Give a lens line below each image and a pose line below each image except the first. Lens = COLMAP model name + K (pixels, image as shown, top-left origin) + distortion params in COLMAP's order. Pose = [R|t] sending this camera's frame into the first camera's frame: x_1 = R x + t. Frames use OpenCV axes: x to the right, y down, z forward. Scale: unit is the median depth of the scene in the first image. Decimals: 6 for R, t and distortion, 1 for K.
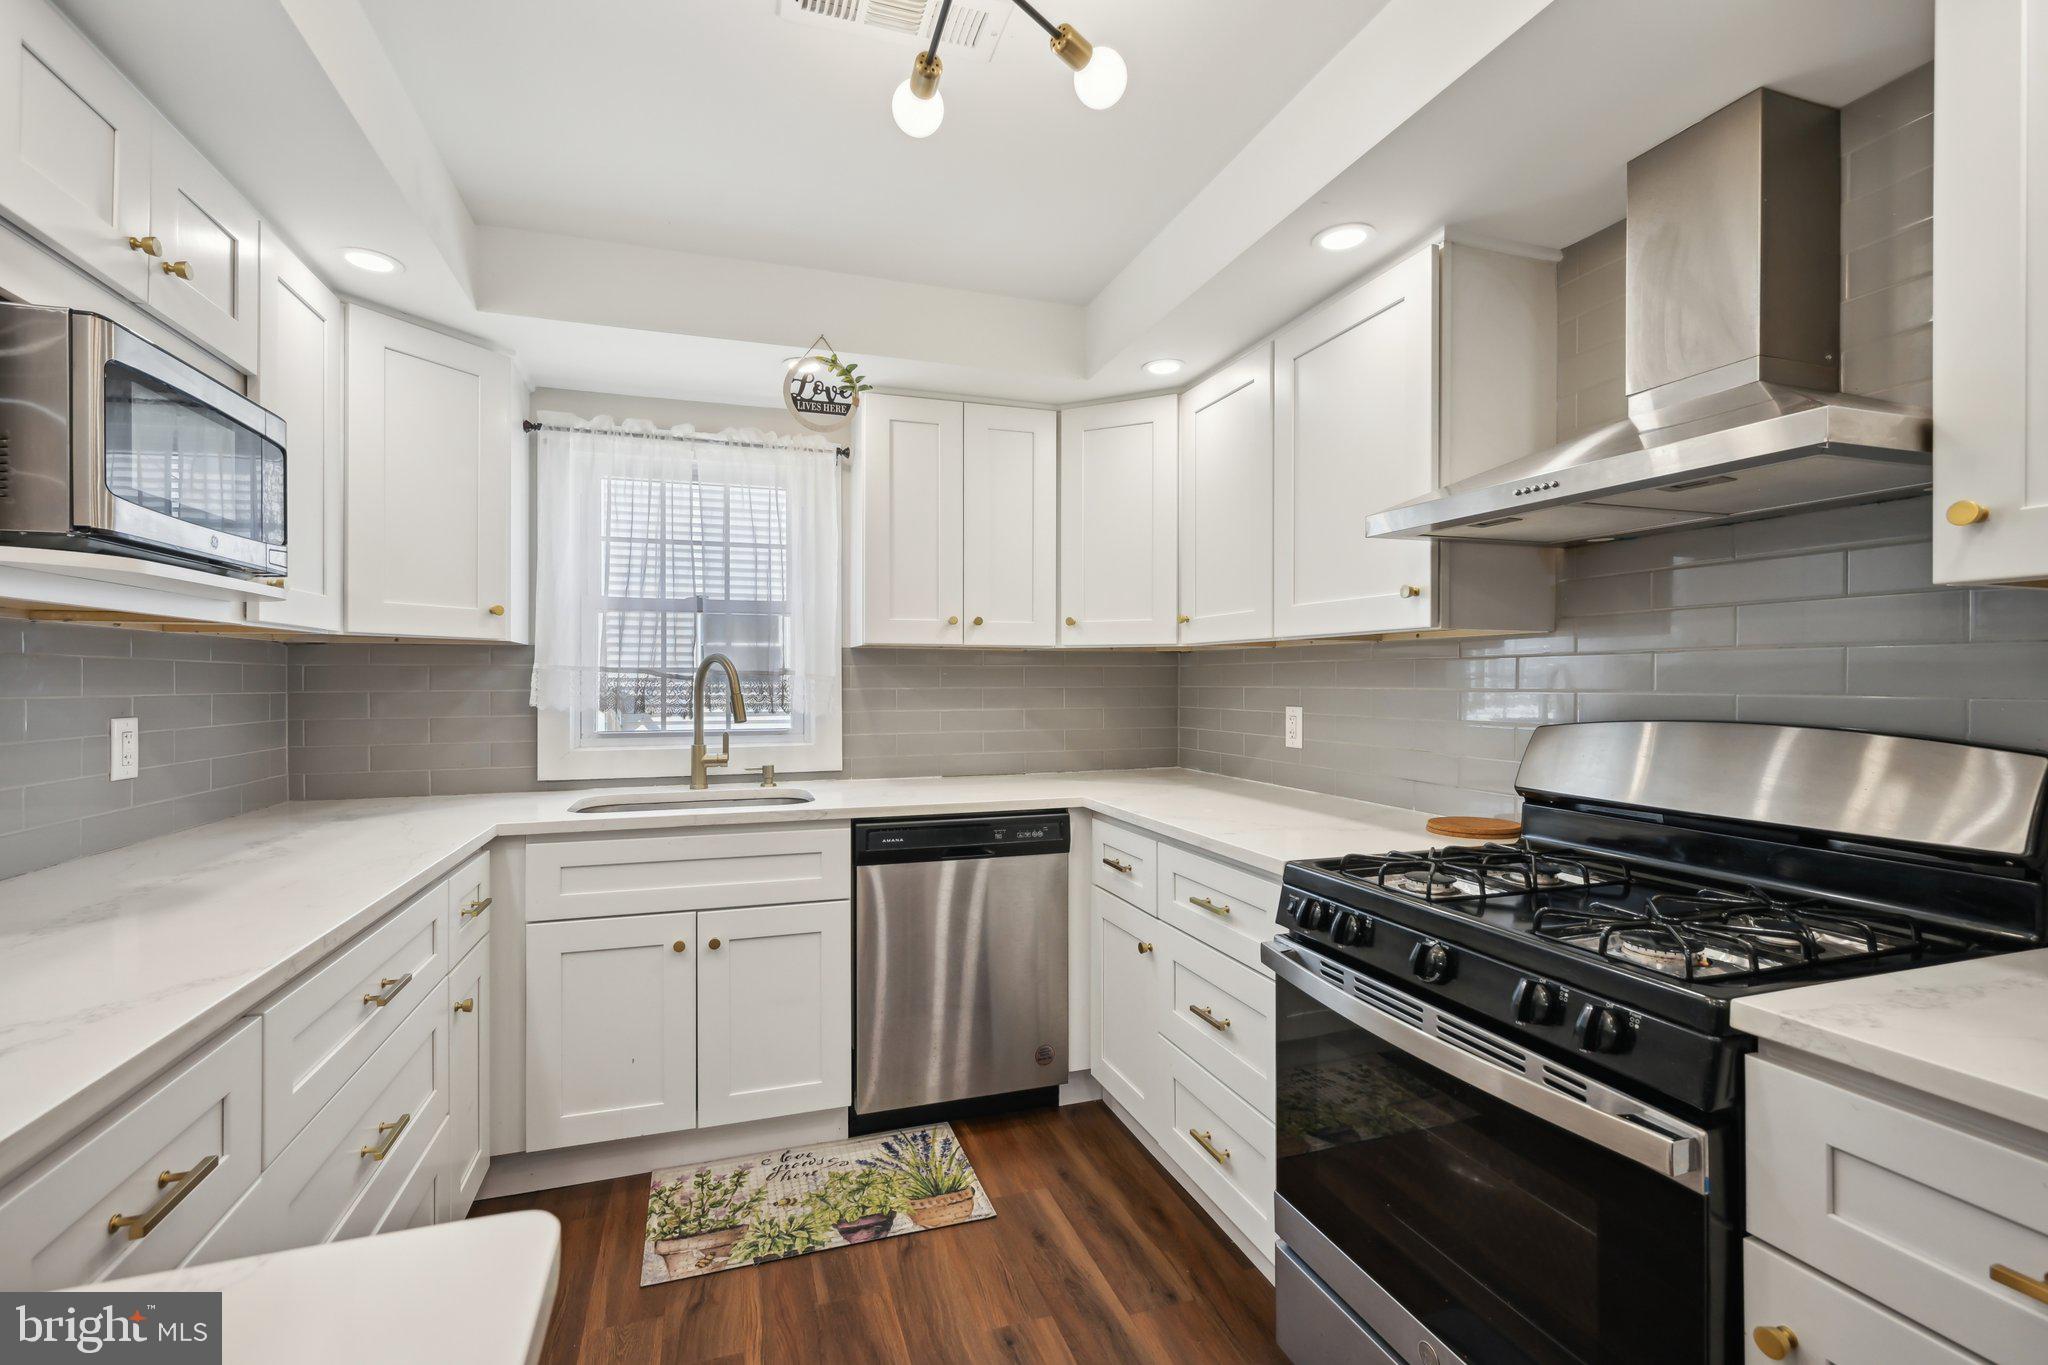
lens RADIAL K [[878.3, 0, 1024.0], [0, 878.3, 682.5], [0, 0, 1]] dist [0.003195, 0.000155]
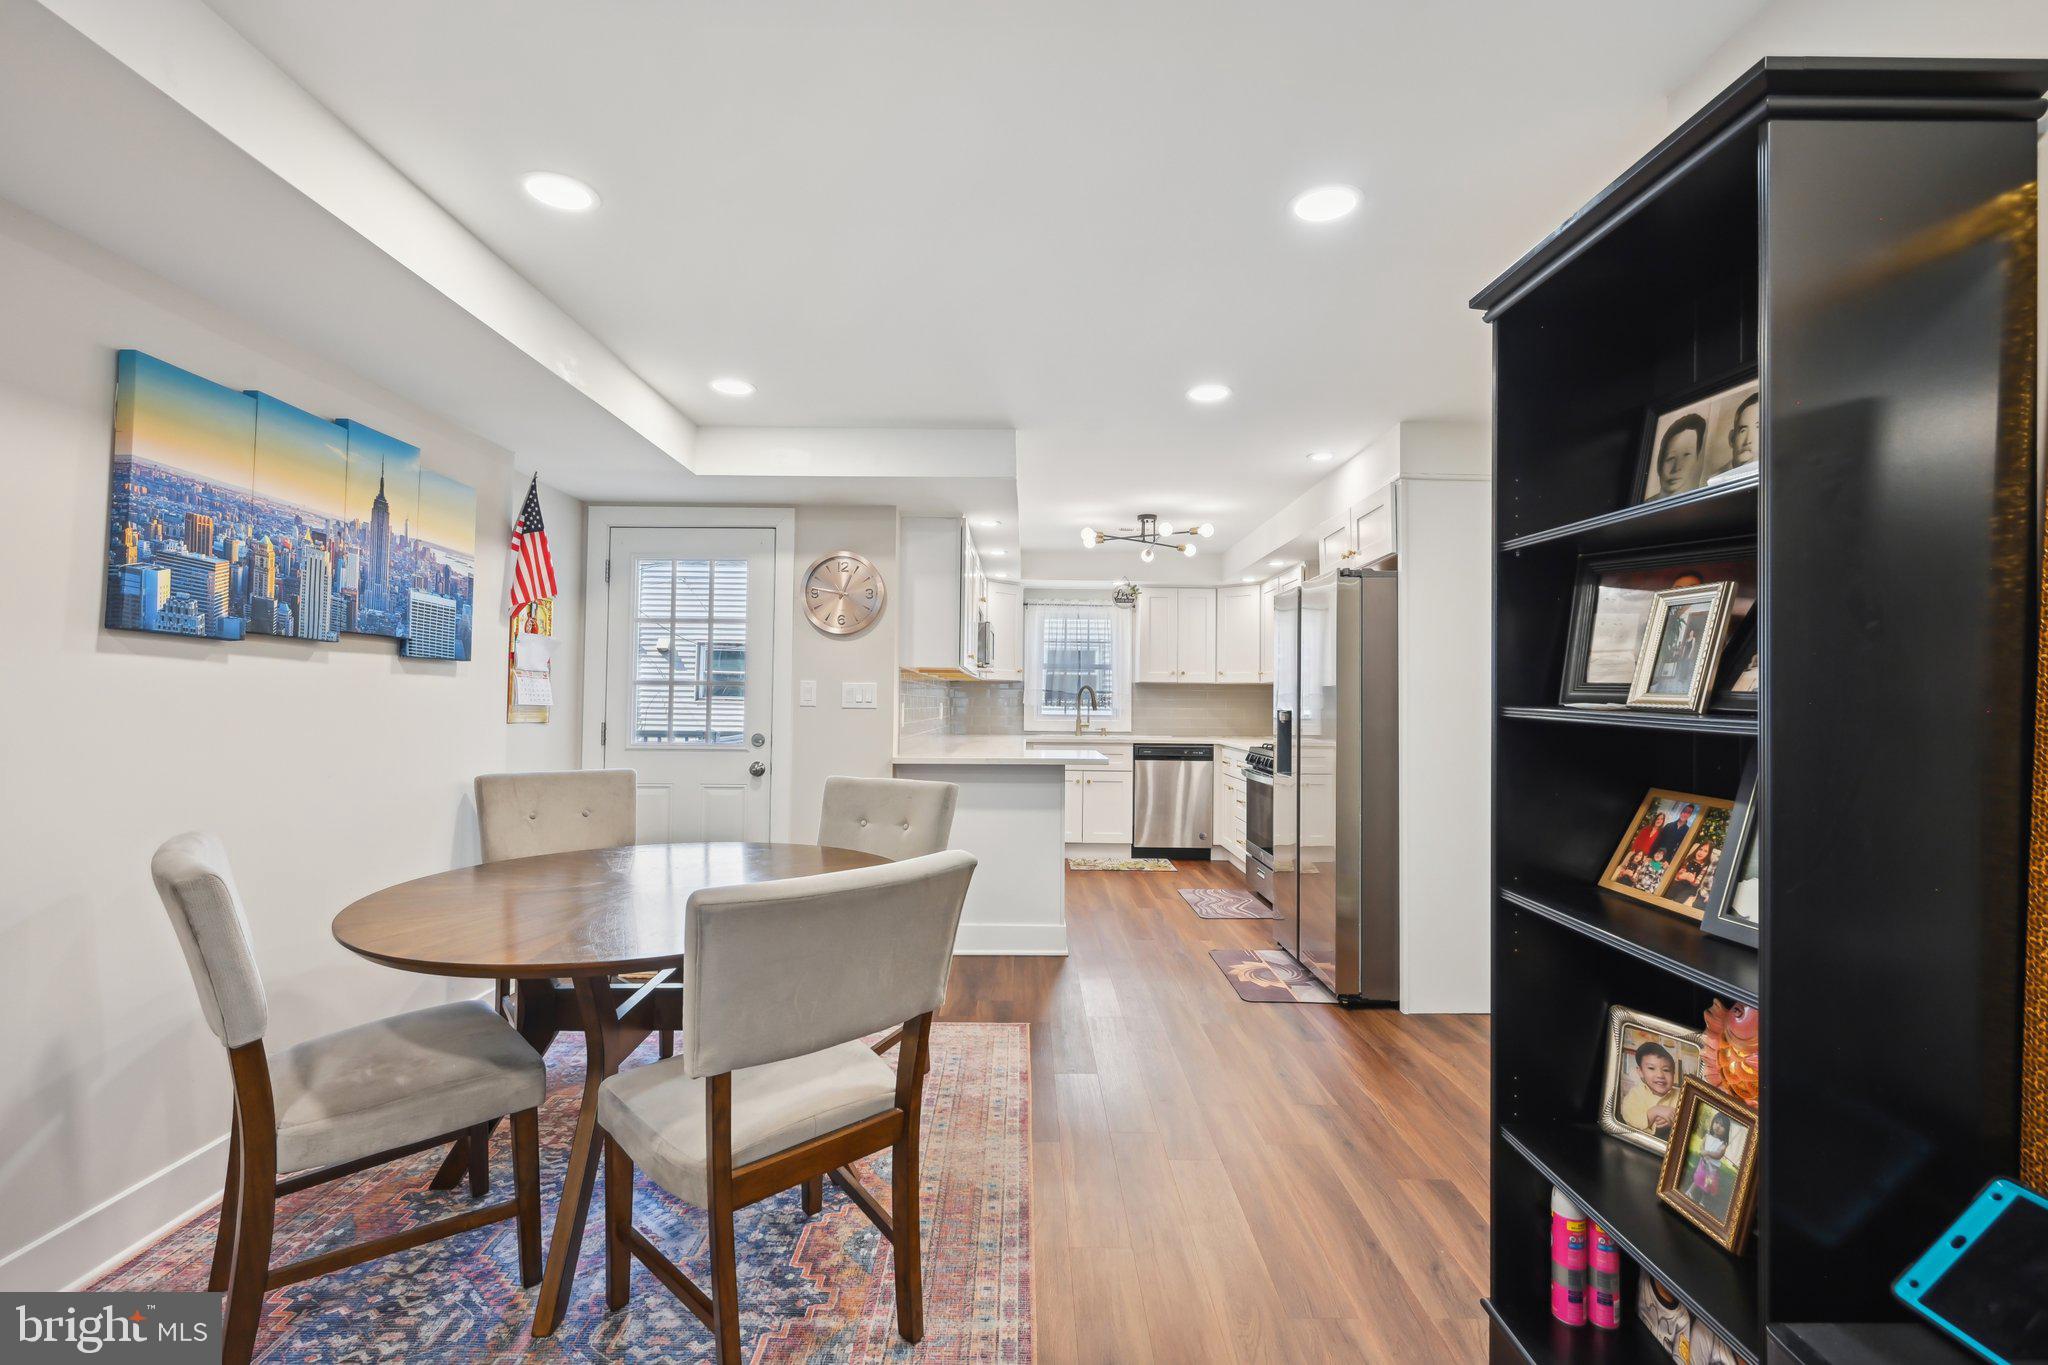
lens RADIAL K [[904.5, 0, 1007.0], [0, 904.5, 676.2], [0, 0, 1]] dist [-0.001417, -0.000595]
pose [[0.935462, 0.000923, -0.353427, 0.456439], [-0.011685, 0.999531, -0.028318, 0.023479], [0.353234, 0.030621, 0.935034, -1.900495]]
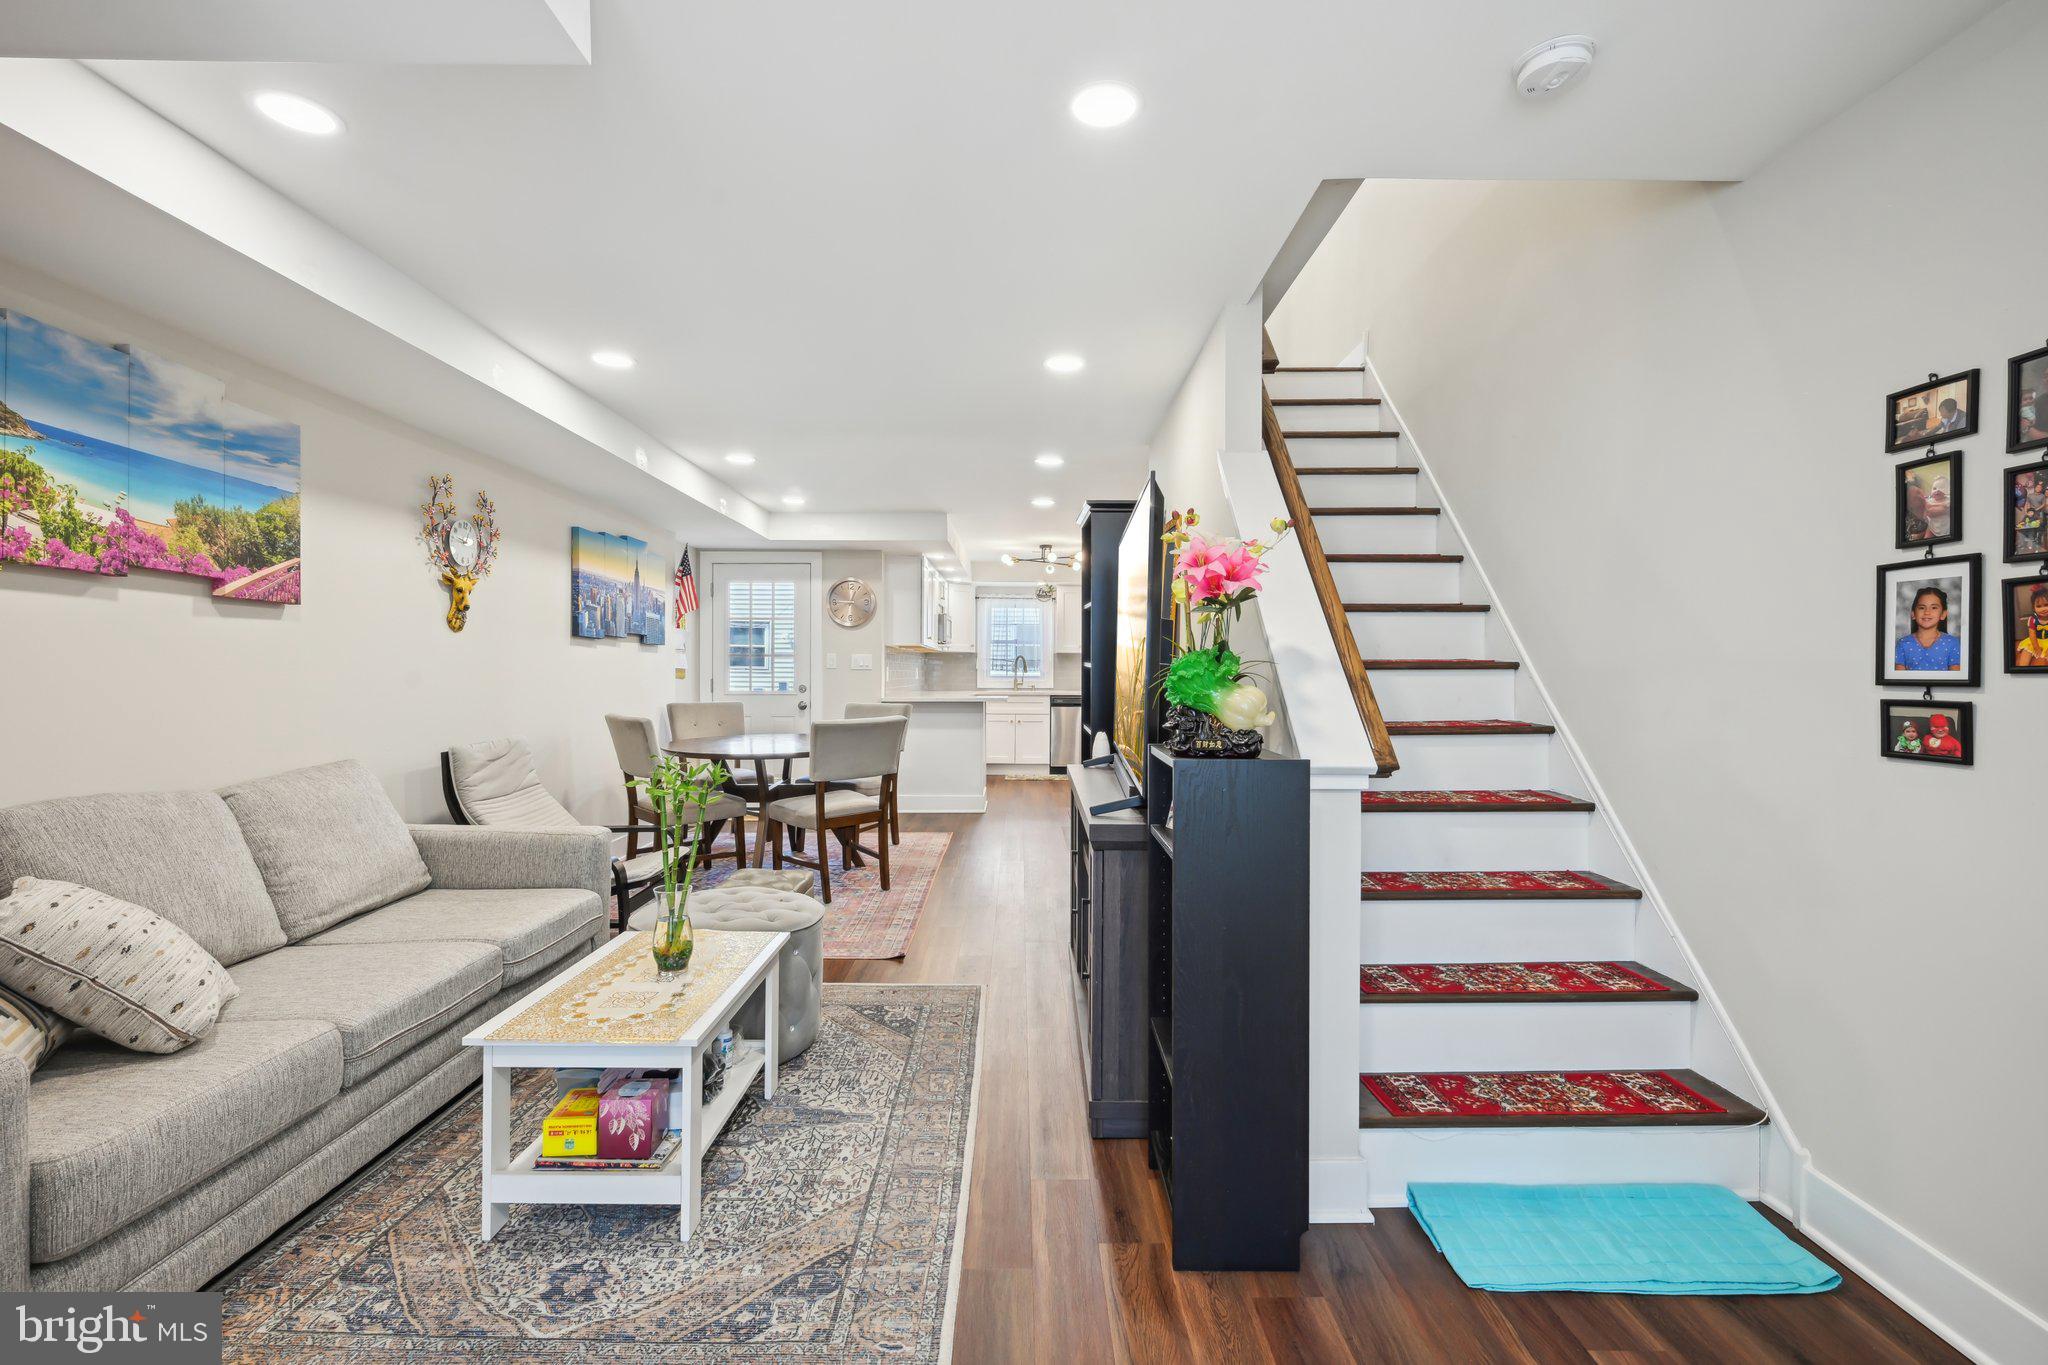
lens RADIAL K [[931.4, 0, 1024.0], [0, 931.4, 682.5], [0, 0, 1]] dist [0.000801, -0.000117]
pose [[0.941504, 0.006921, -0.336930, 1.162447], [-0.003709, 0.999941, 0.010175, 0.050551], [0.336981, -0.008330, 0.941475, -3.168743]]
